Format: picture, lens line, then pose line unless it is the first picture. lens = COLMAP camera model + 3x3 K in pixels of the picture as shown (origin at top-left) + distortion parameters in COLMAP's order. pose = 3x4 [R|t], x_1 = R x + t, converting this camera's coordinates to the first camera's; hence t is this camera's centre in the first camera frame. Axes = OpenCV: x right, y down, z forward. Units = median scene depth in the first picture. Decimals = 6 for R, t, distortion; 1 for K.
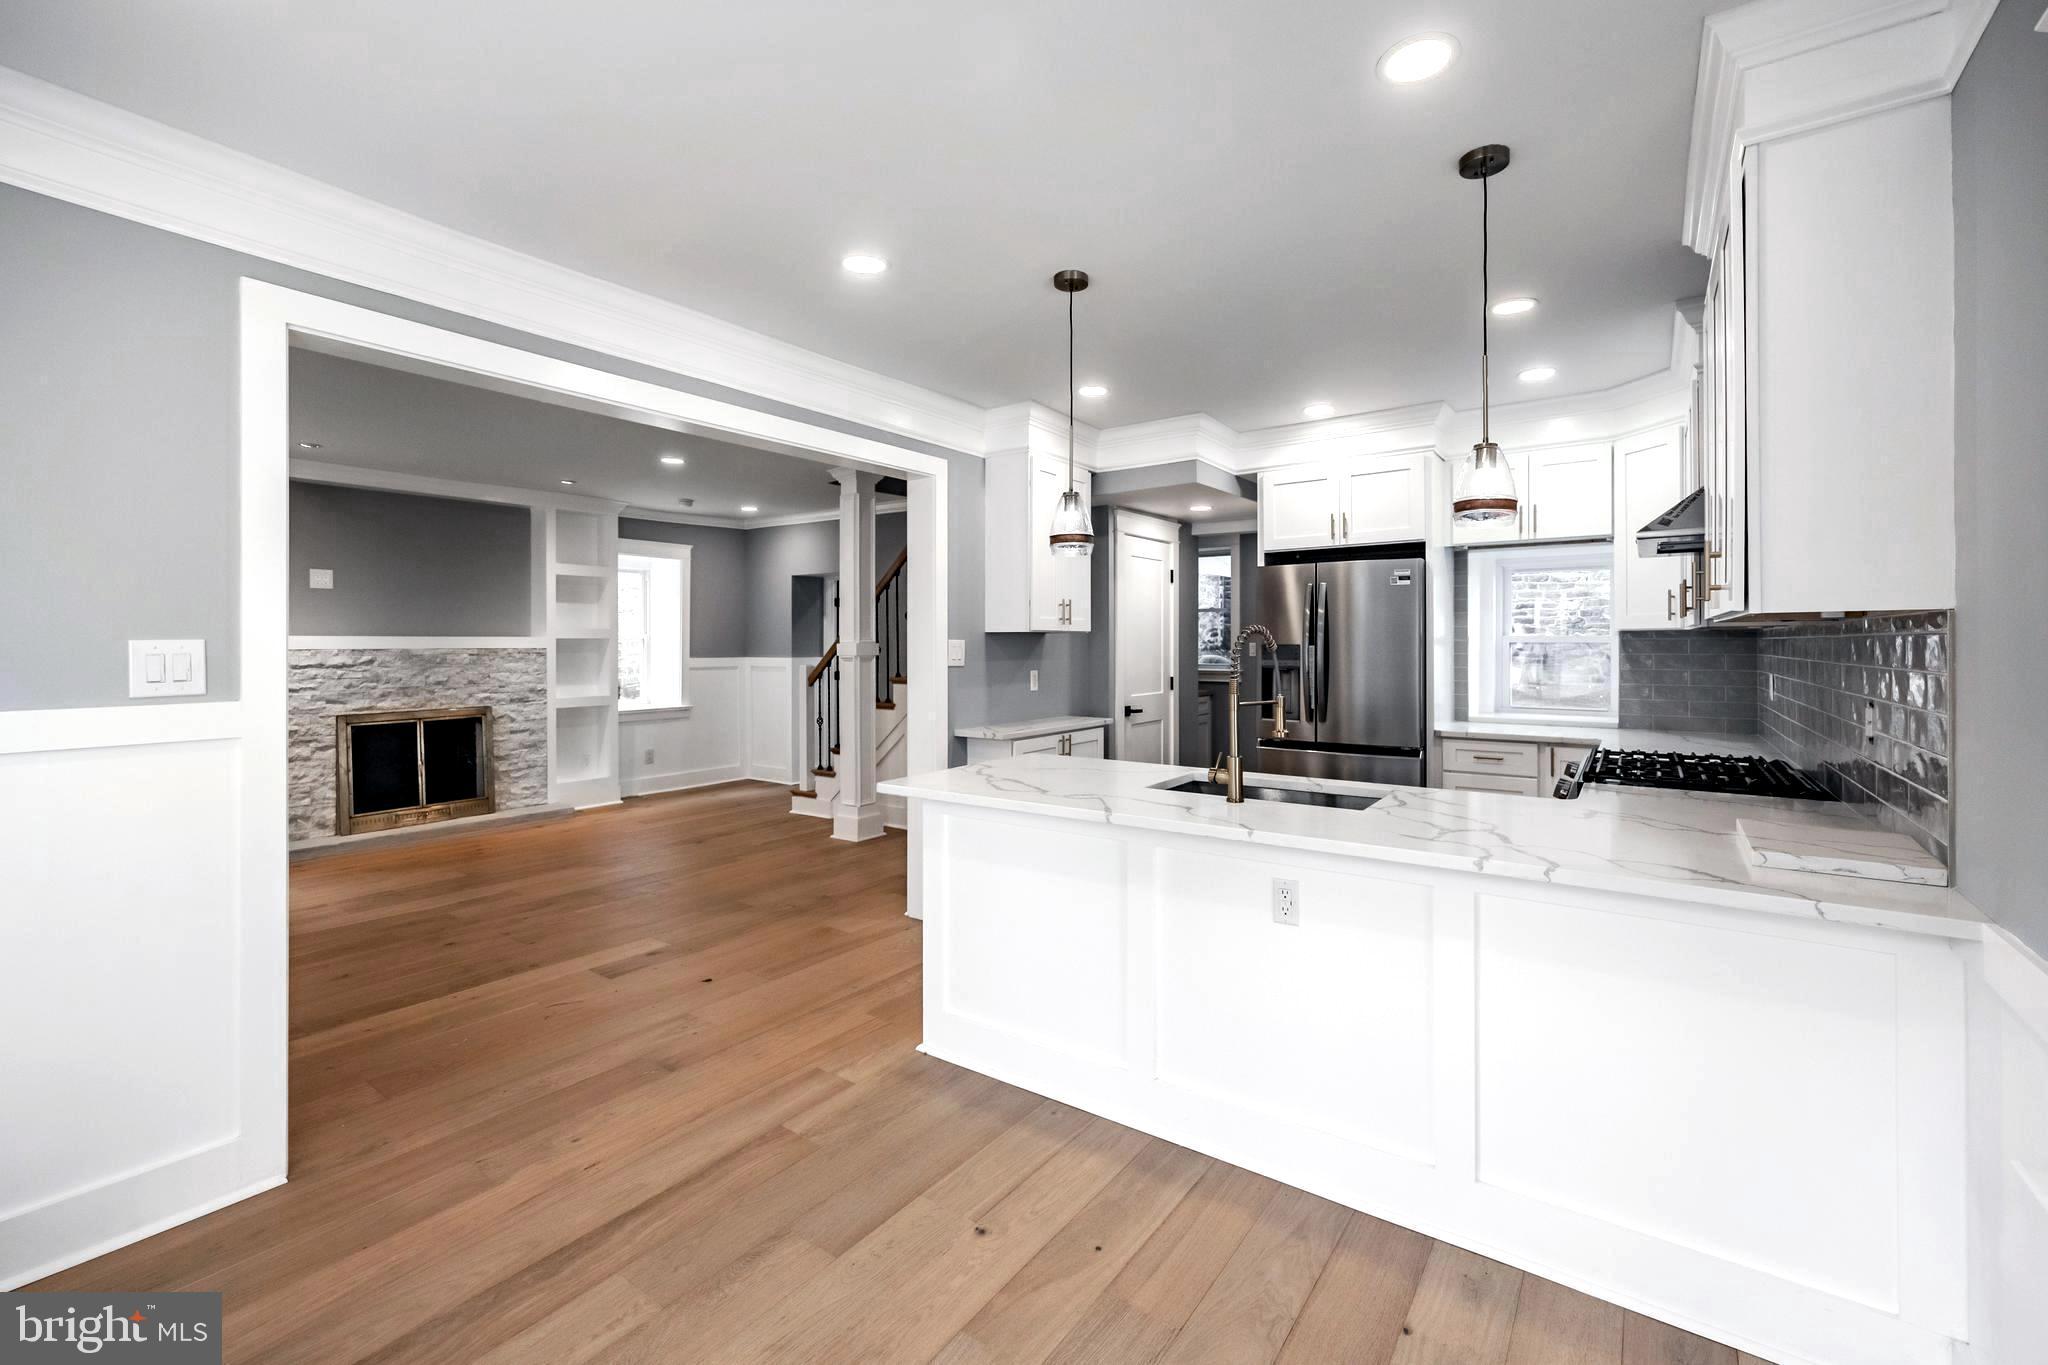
lens RADIAL K [[843.6, 0, 1070.2], [0, 843.6, 640.5], [0, 0, 1]] dist [0.001703, 0.000410]
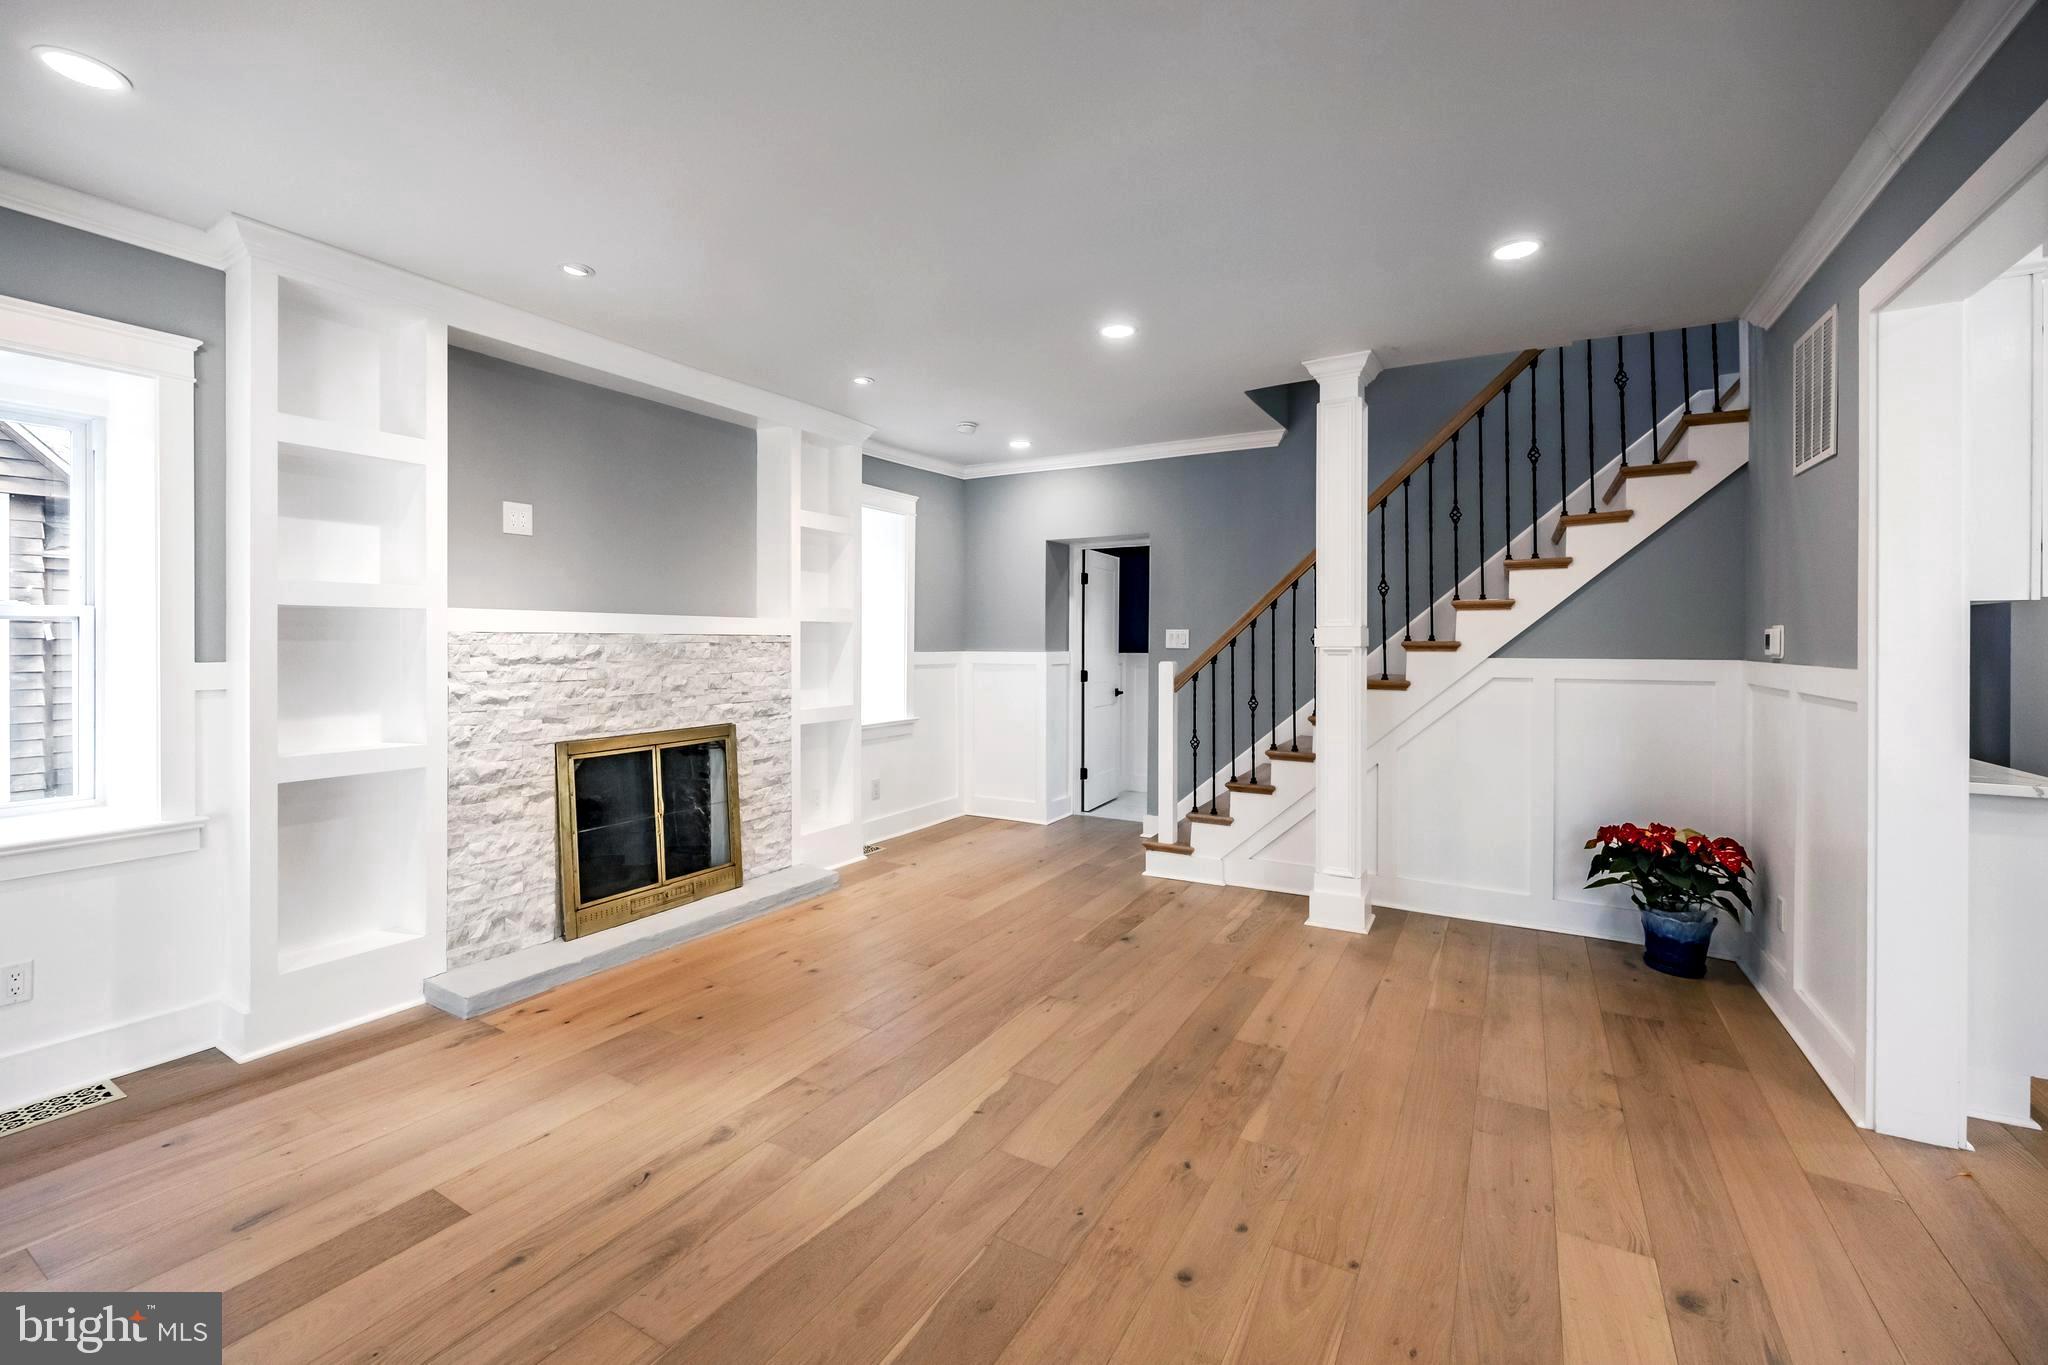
lens RADIAL K [[862.3, 0, 1029.9], [0, 862.3, 637.3], [0, 0, 1]] dist [-0.001900, -0.000059]
pose [[0.998550, 0.003471, 0.053722, -0.513896], [-0.003351, 0.999992, -0.002323, 0.012622], [-0.053730, 0.002139, 0.998553, 0.333074]]
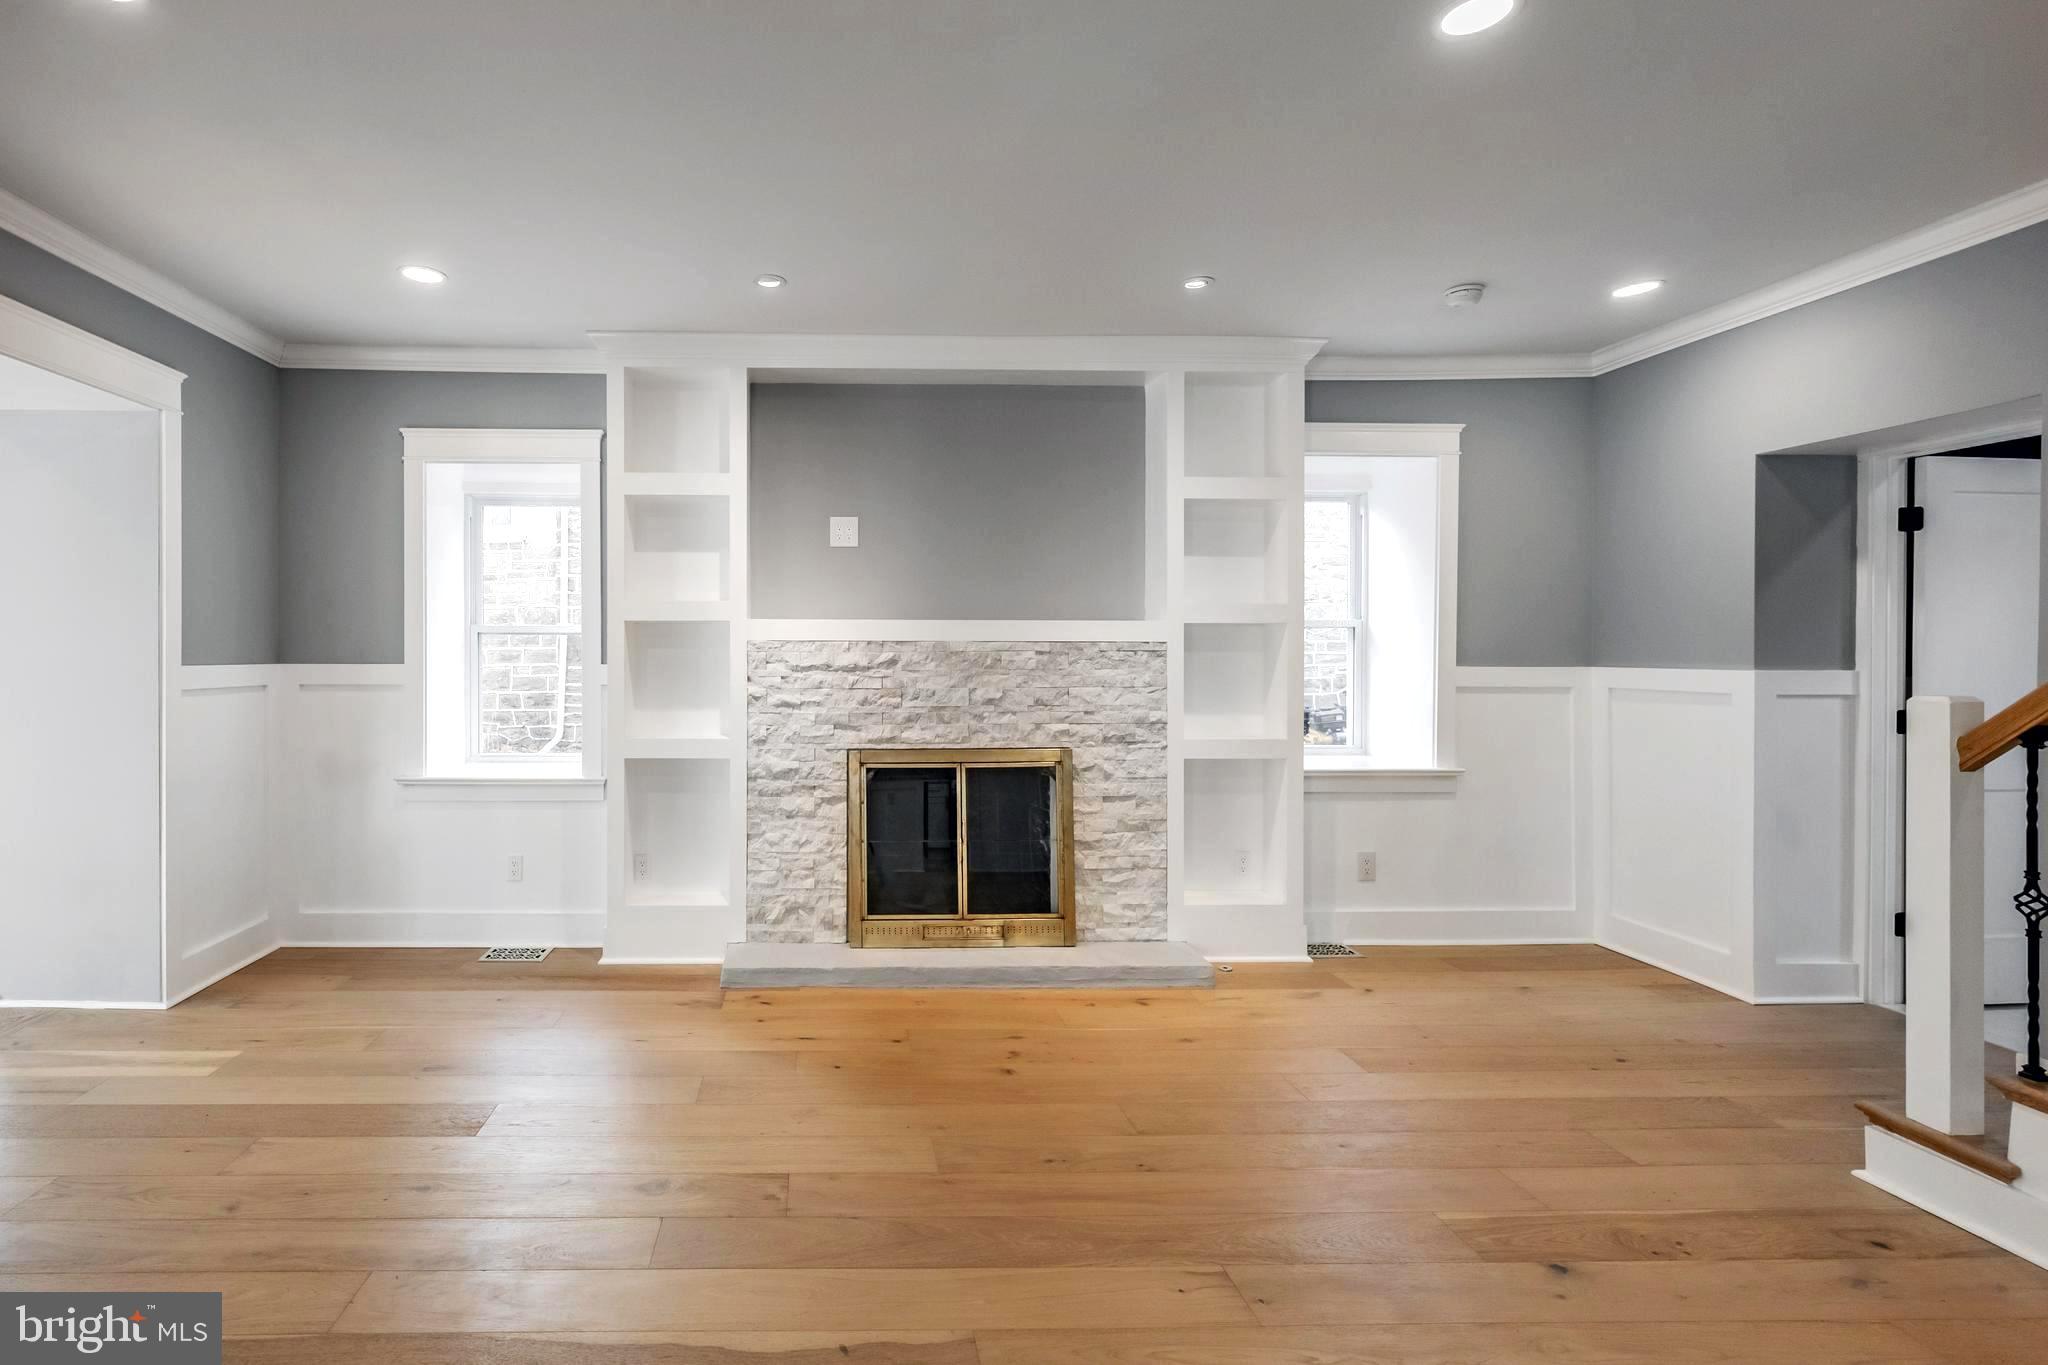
lens RADIAL K [[925.9, 0, 822.9], [0, 925.9, 651.9], [0, 0, 1]] dist [-0.000381, 0.000592]
pose [[0.560373, 0.005245, -0.828224, -0.293434], [-0.000859, 0.999983, 0.005752, 0.013276], [0.828240, -0.002511, 0.560368, 0.555901]]
